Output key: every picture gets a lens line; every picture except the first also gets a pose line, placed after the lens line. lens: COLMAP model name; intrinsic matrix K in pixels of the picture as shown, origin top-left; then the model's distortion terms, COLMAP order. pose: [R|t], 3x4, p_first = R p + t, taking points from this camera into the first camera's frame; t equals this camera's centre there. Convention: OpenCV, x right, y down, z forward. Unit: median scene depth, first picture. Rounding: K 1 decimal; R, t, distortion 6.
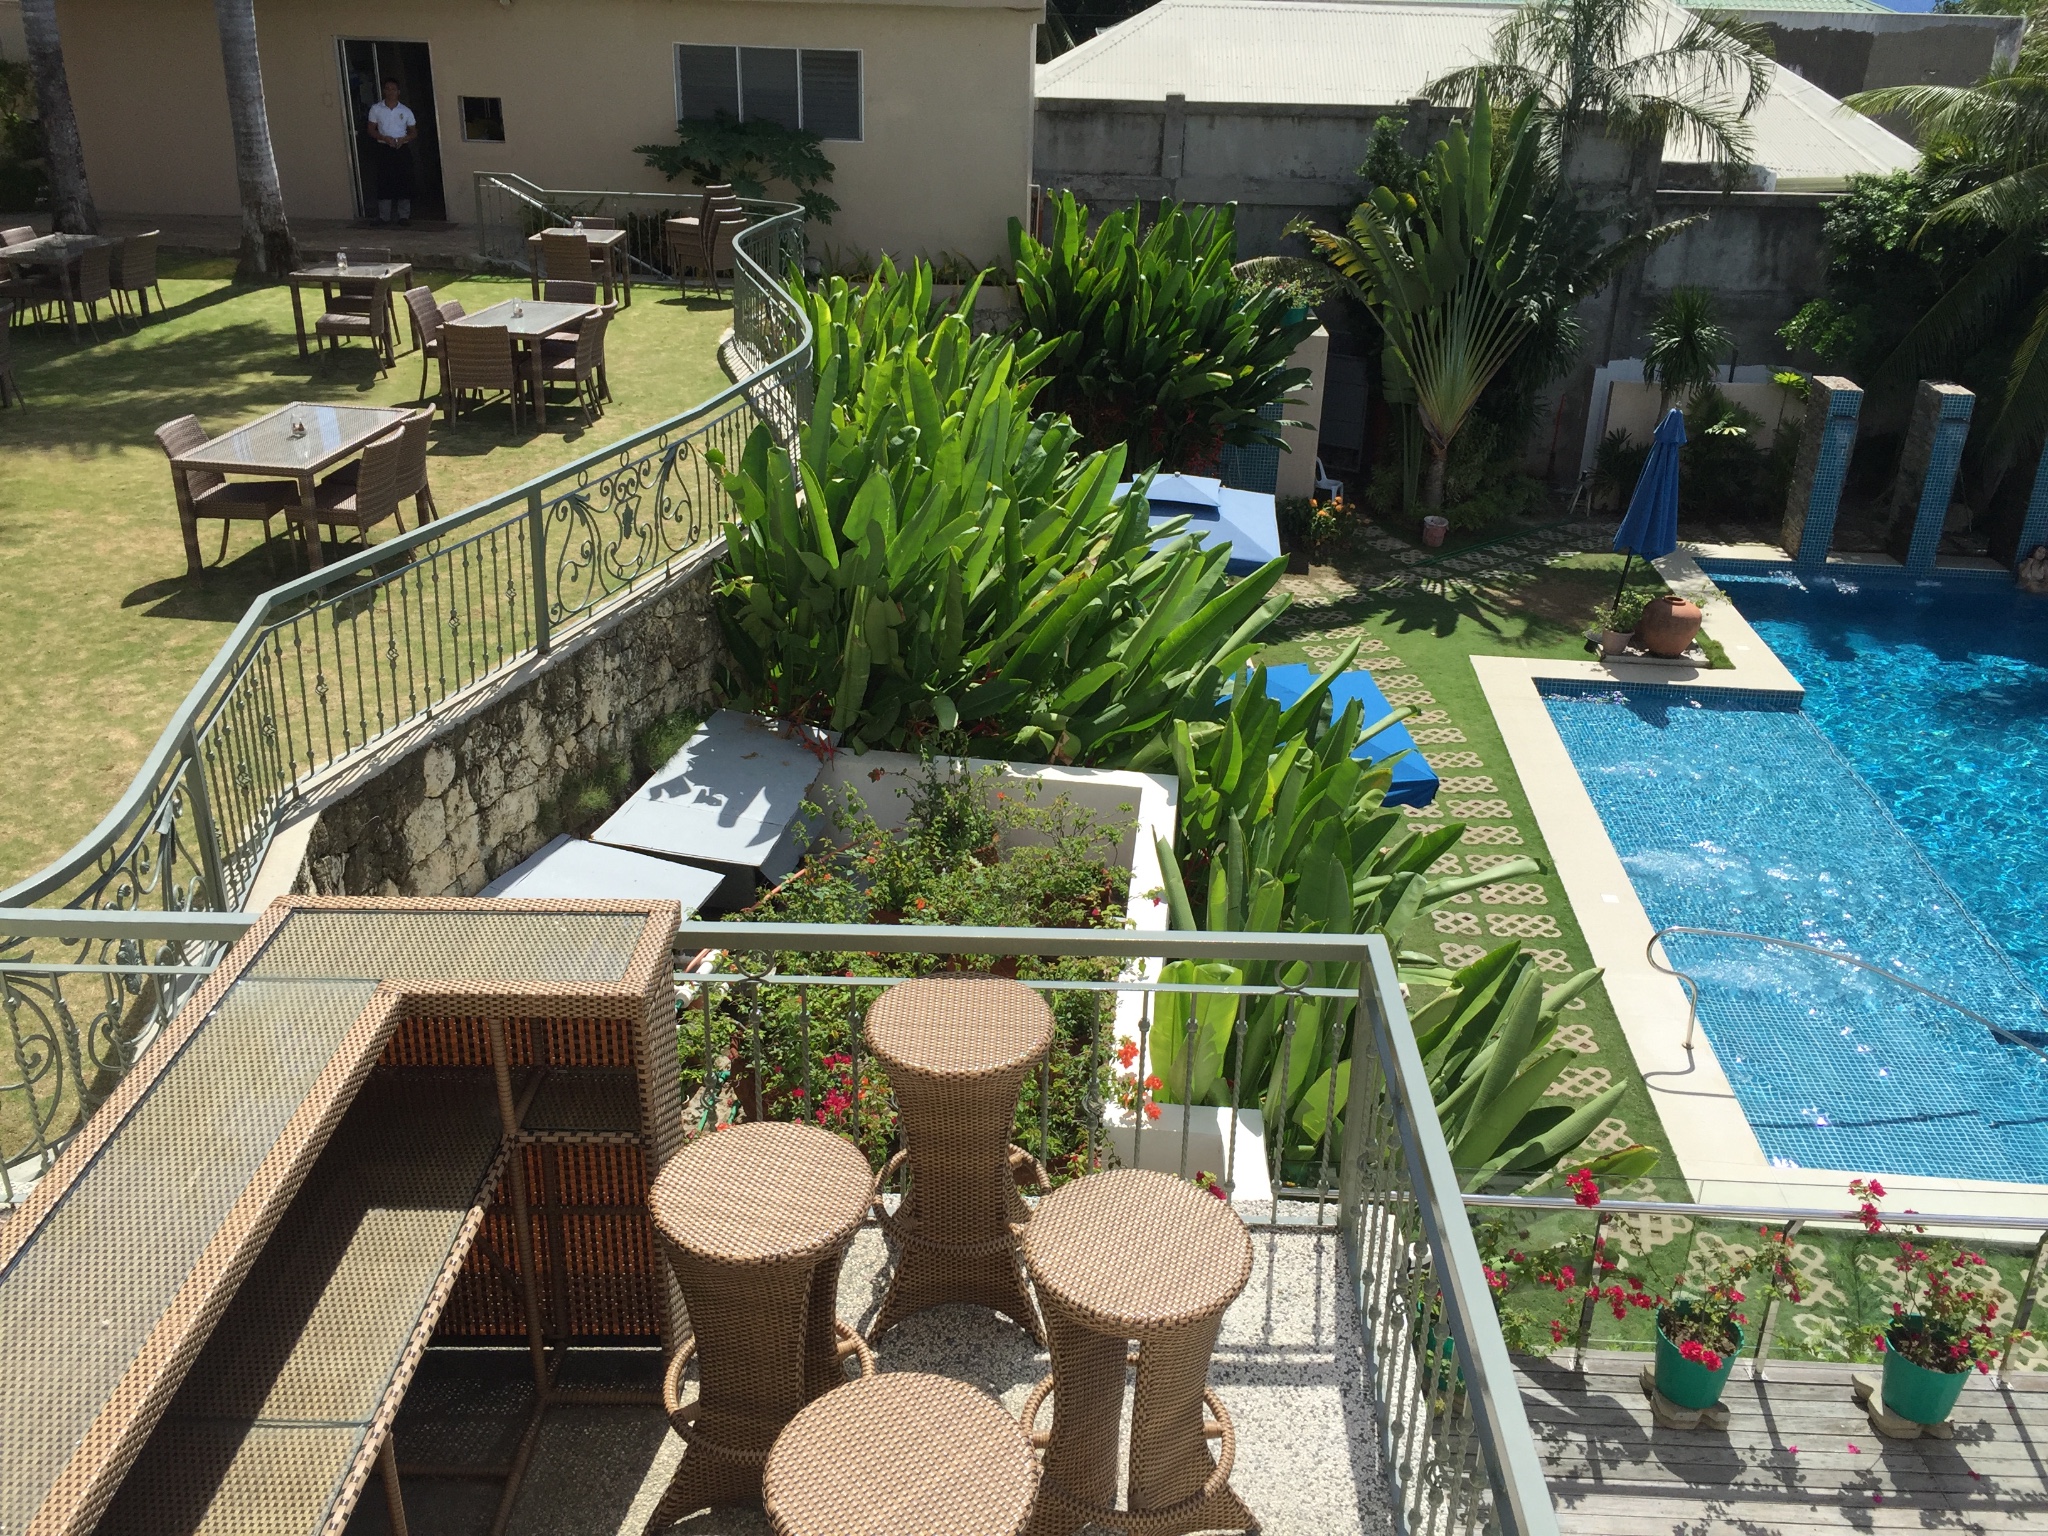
lens RADIAL K [[1770.8, 0, 1027.3], [0, 1770.8, 739.7], [0, 0, 1]] dist [0.073171, -0.109268]
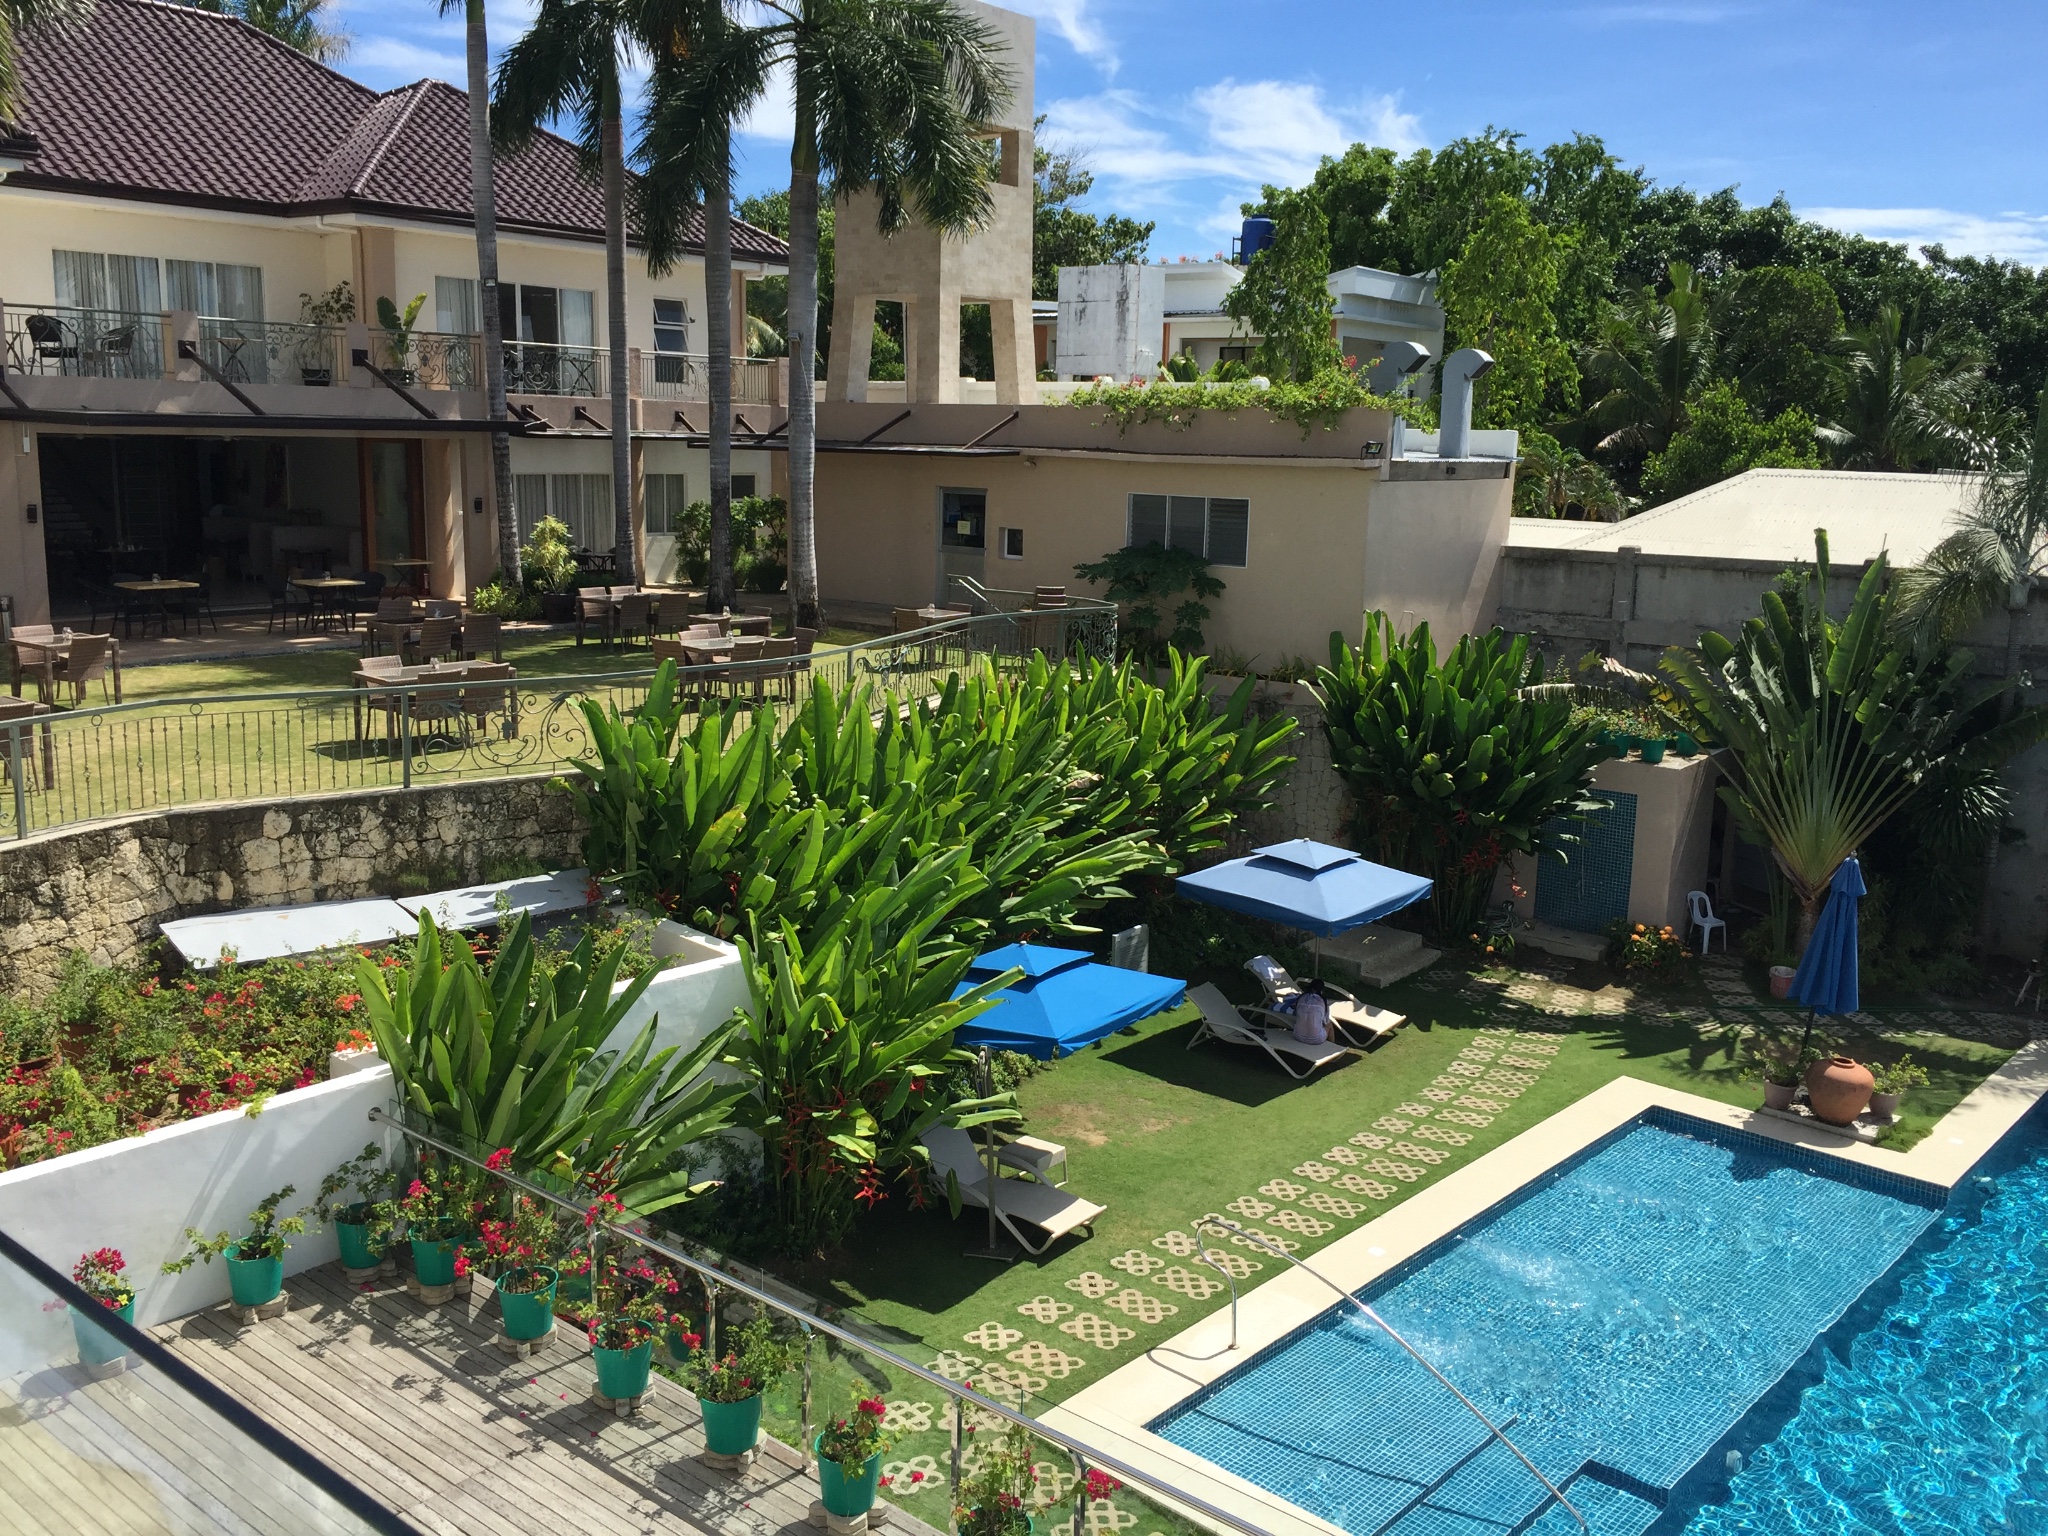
lens RADIAL K [[1770.8, 0, 1027.3], [0, 1770.8, 739.7], [0, 0, 1]] dist [0.073171, -0.109268]
pose [[0.786440, 0.095719, -0.610205, 0.571785], [-0.246790, 0.954331, -0.168366, 0.022235], [0.566221, 0.283003, 0.774147, -0.000040]]
